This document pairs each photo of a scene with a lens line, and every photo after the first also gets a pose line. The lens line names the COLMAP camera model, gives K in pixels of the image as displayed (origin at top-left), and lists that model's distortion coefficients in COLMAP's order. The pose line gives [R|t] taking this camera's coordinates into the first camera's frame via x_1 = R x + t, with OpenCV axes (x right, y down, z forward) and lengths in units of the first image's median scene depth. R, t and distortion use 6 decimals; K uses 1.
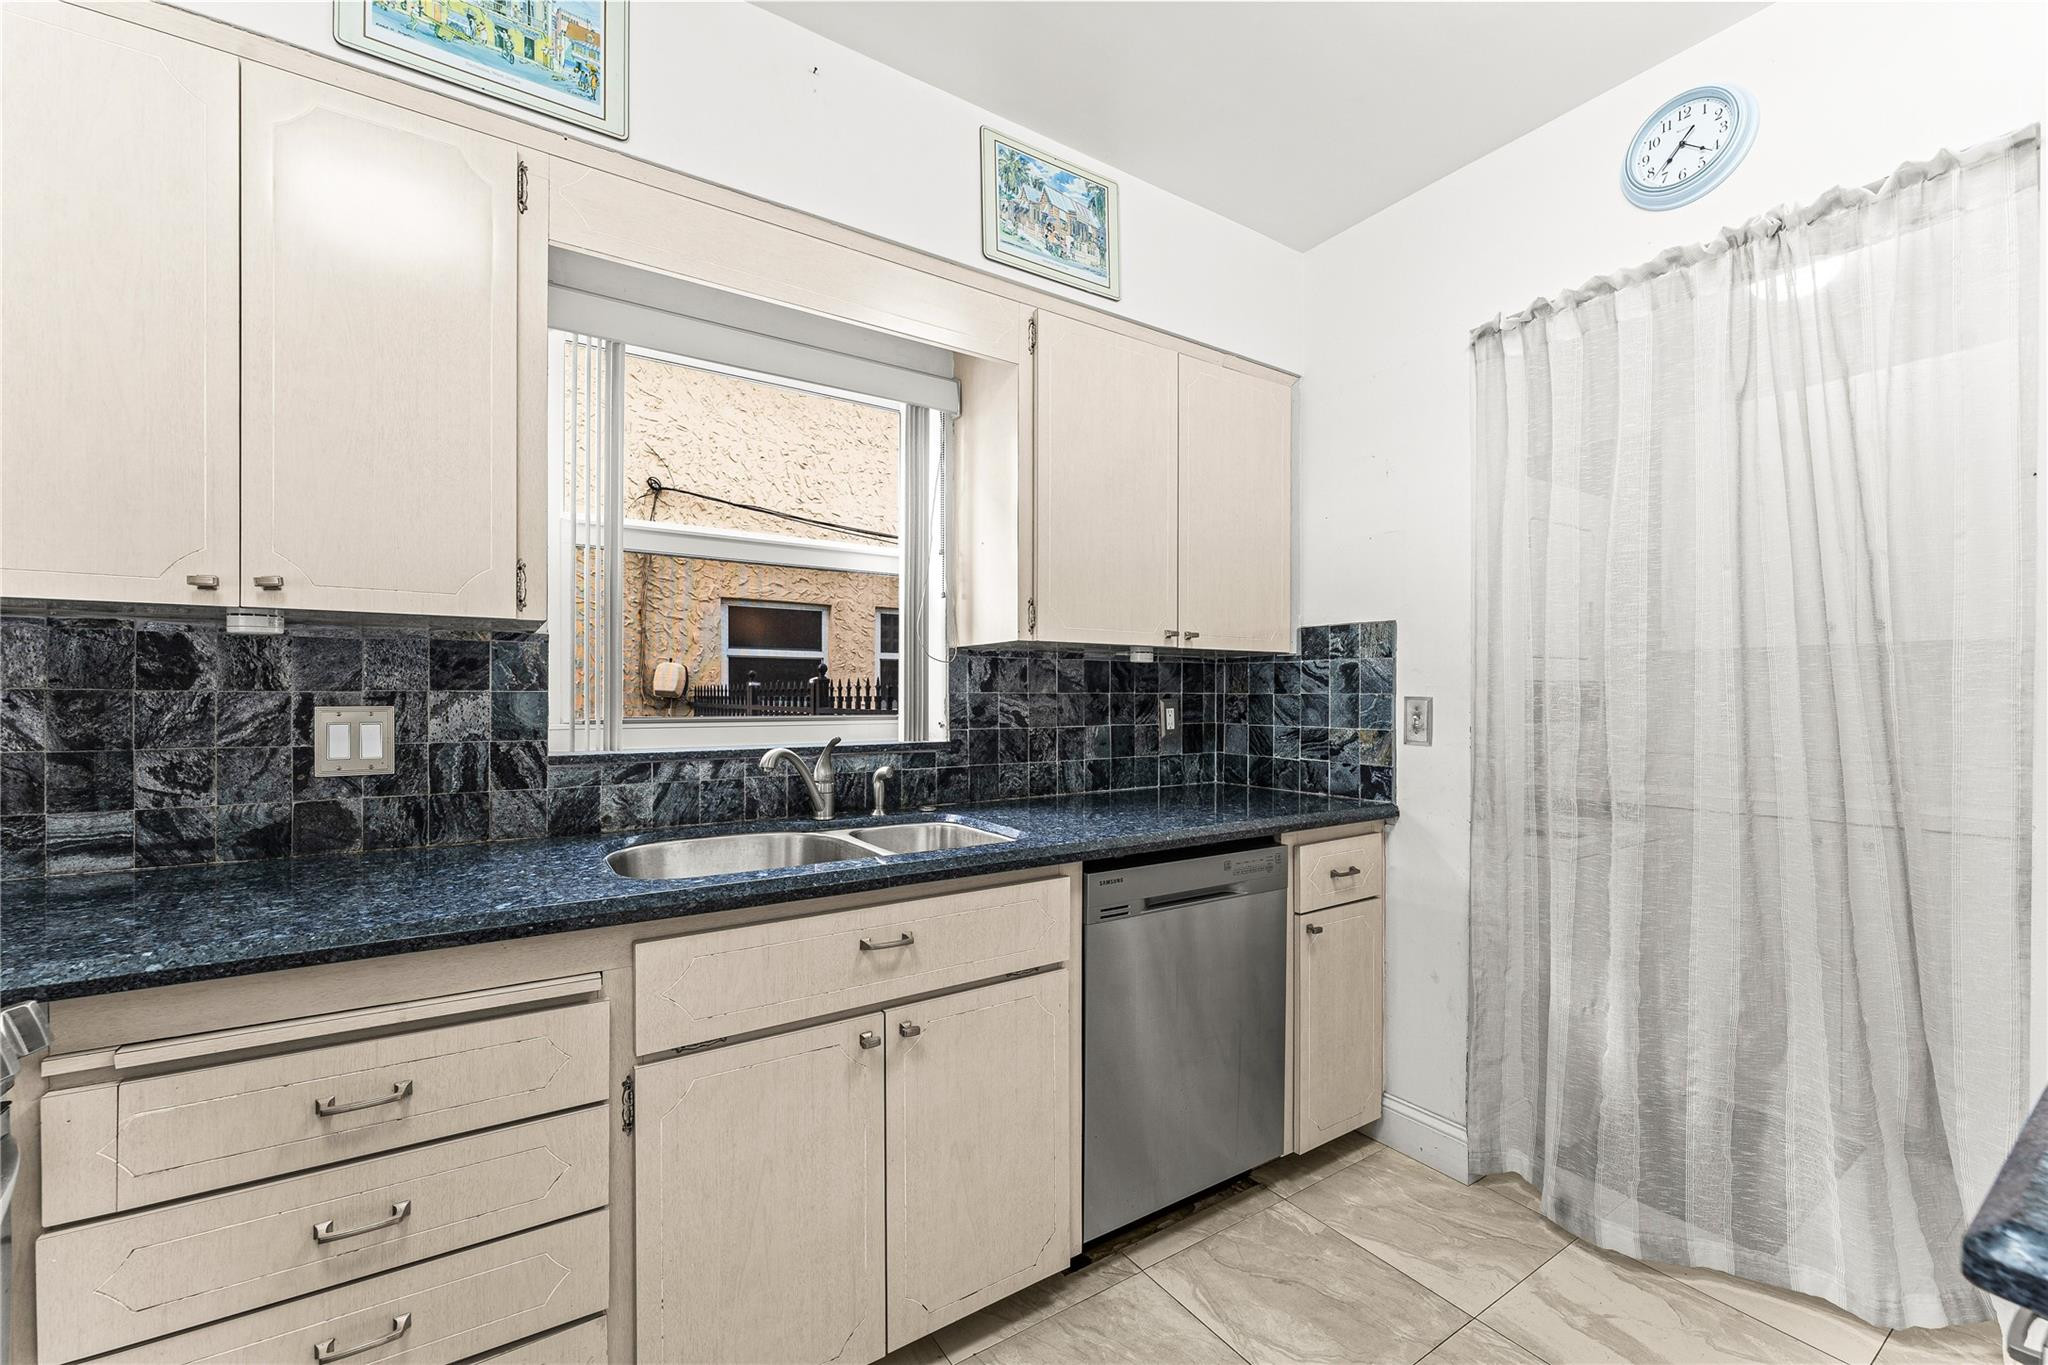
lens RADIAL K [[837.2, 0, 1029.1], [0, 837.2, 686.6], [0, 0, 1]] dist [0.000687, -0.000006]
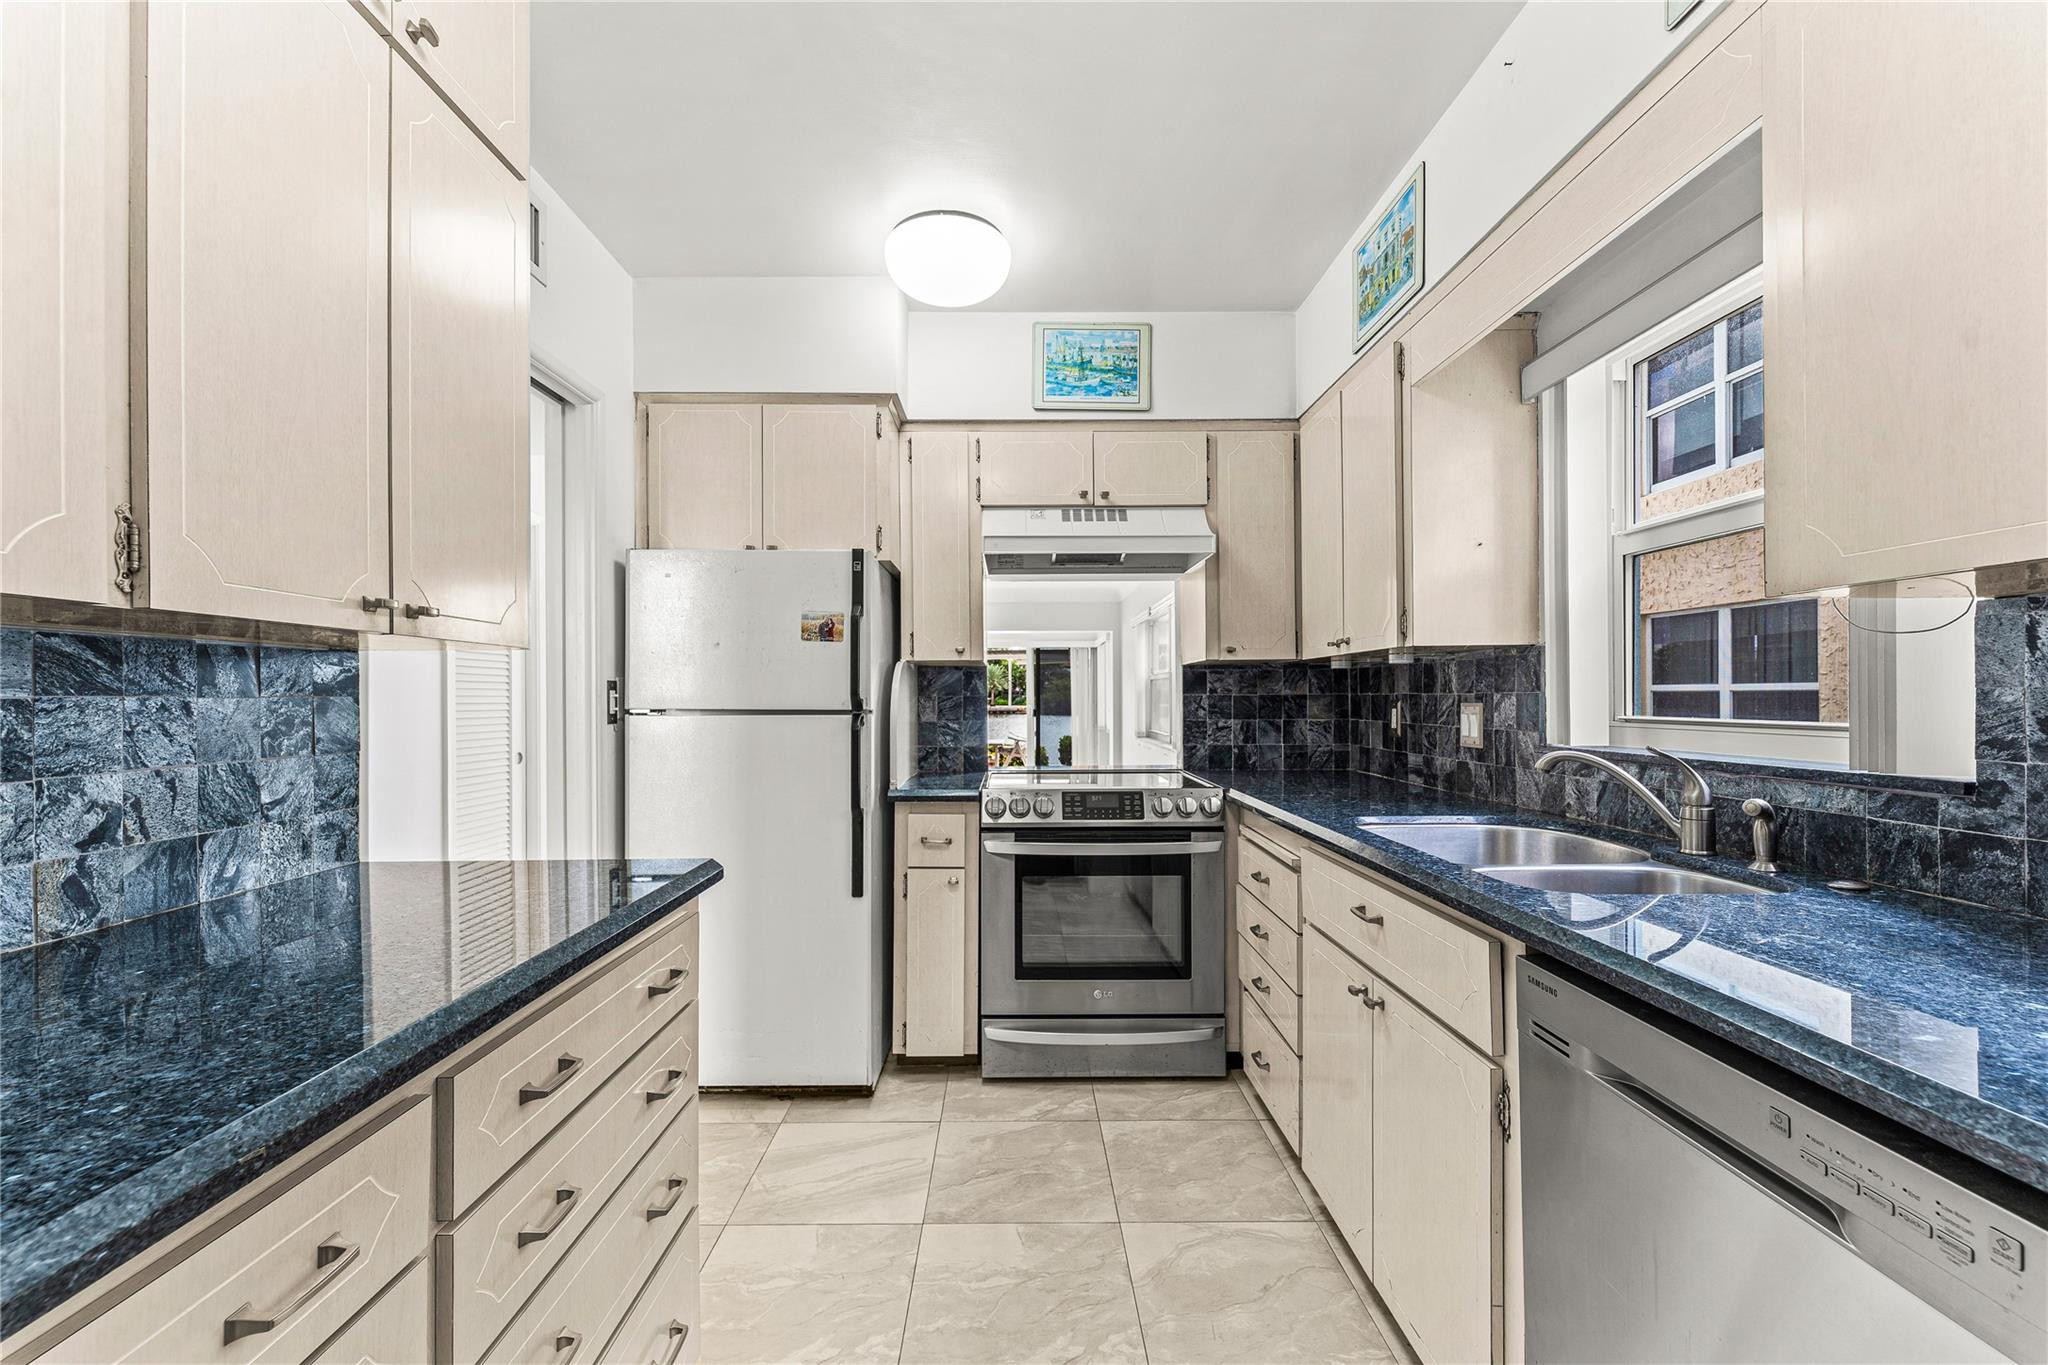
lens RADIAL K [[837.2, 0, 1022.5], [0, 837.2, 696.7], [0, 0, 1]] dist [0.000687, -0.000006]
pose [[-0.564017, 0.001018, -0.825762, 0.812227], [0.015895, 0.999827, -0.009624, 0.011038], [0.825610, -0.018554, -0.563936, 1.002872]]
